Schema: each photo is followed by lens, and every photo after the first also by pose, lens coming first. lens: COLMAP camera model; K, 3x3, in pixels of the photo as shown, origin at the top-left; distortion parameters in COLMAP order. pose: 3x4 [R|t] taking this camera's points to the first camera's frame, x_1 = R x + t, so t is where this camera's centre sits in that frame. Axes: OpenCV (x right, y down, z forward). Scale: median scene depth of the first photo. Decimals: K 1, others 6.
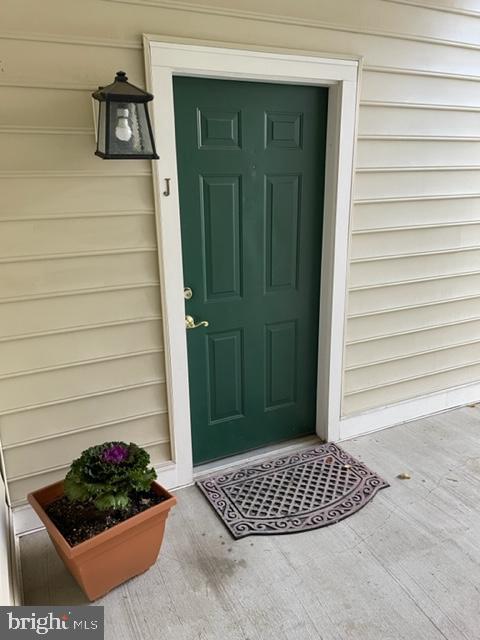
lens RADIAL K [[483.5, 0, 239.3], [0, 483.5, 316.5], [0, 0, 1]] dist [0.086265, -0.100428]
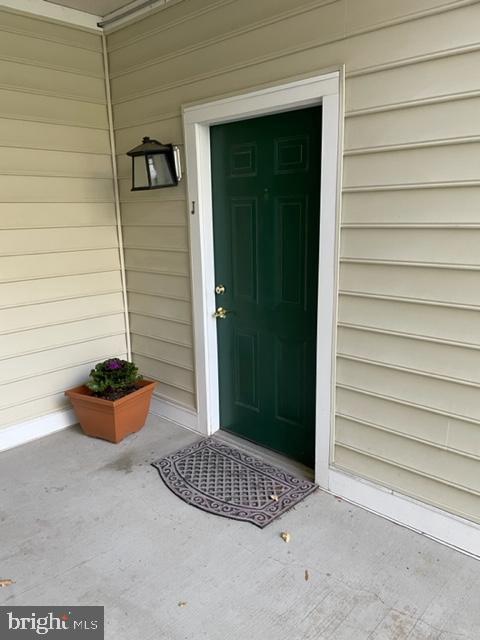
lens RADIAL K [[483.5, 0, 240.6], [0, 483.5, 323.5], [0, 0, 1]] dist [0.086265, -0.100428]
pose [[0.358197, 0.223907, -0.906400, 1.100877], [-0.240605, 0.960164, 0.142105, -0.157891], [0.902111, 0.167183, 0.397801, 0.554758]]
